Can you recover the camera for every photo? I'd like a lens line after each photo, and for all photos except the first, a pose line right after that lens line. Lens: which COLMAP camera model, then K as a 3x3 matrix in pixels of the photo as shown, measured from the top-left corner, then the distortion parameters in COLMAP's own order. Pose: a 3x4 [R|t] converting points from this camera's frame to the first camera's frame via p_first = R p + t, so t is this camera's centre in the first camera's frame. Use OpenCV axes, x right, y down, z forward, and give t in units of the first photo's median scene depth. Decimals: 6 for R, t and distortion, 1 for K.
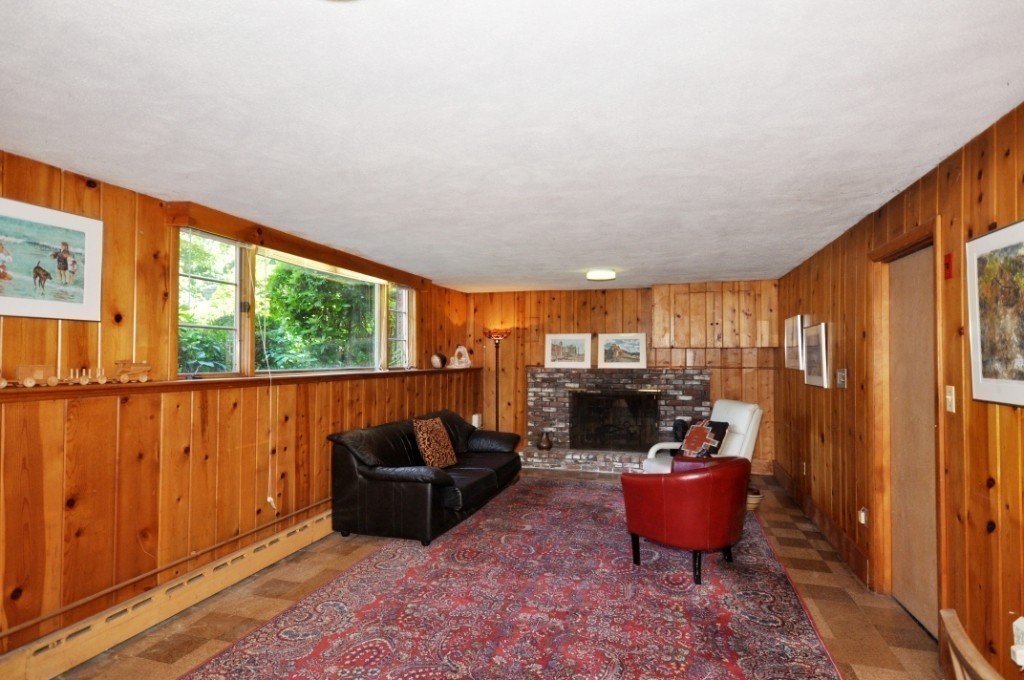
lens RADIAL K [[540.1, 0, 512.8], [0, 540.1, 344.7], [0, 0, 1]] dist [0.015090, 0.001199]
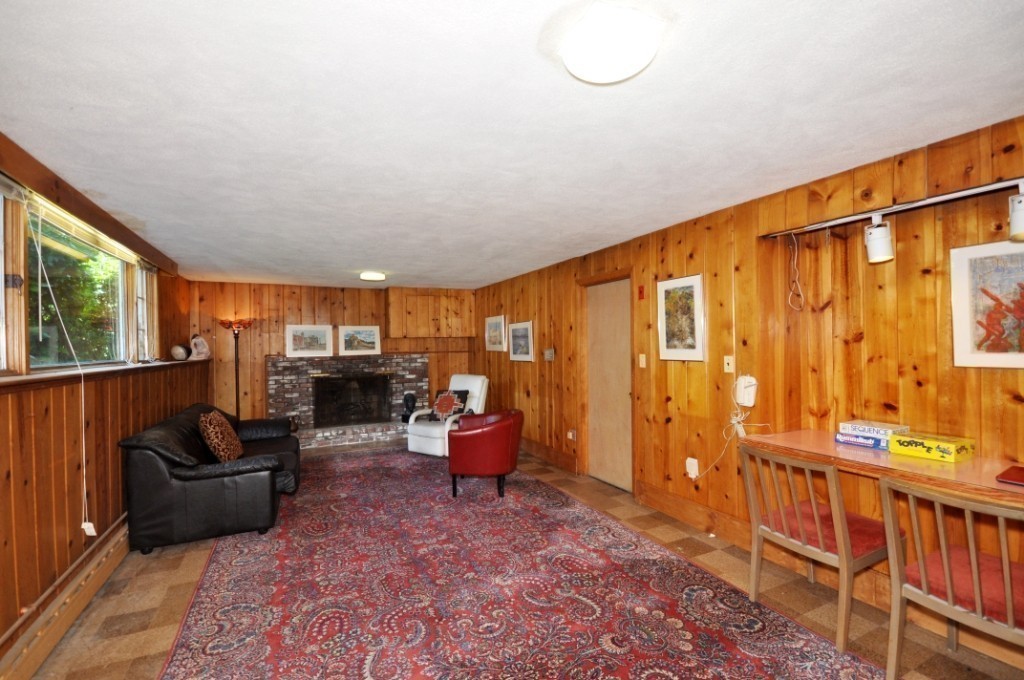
lens RADIAL K [[447.9, 0, 511.4], [0, 447.9, 344.7], [0, 0, 1]] dist [0.002300, 0.000294]
pose [[0.736540, -0.013433, 0.676261, -0.261248], [0.002273, 0.999846, 0.017385, 0.005309], [-0.676390, -0.011268, 0.736457, 0.056238]]
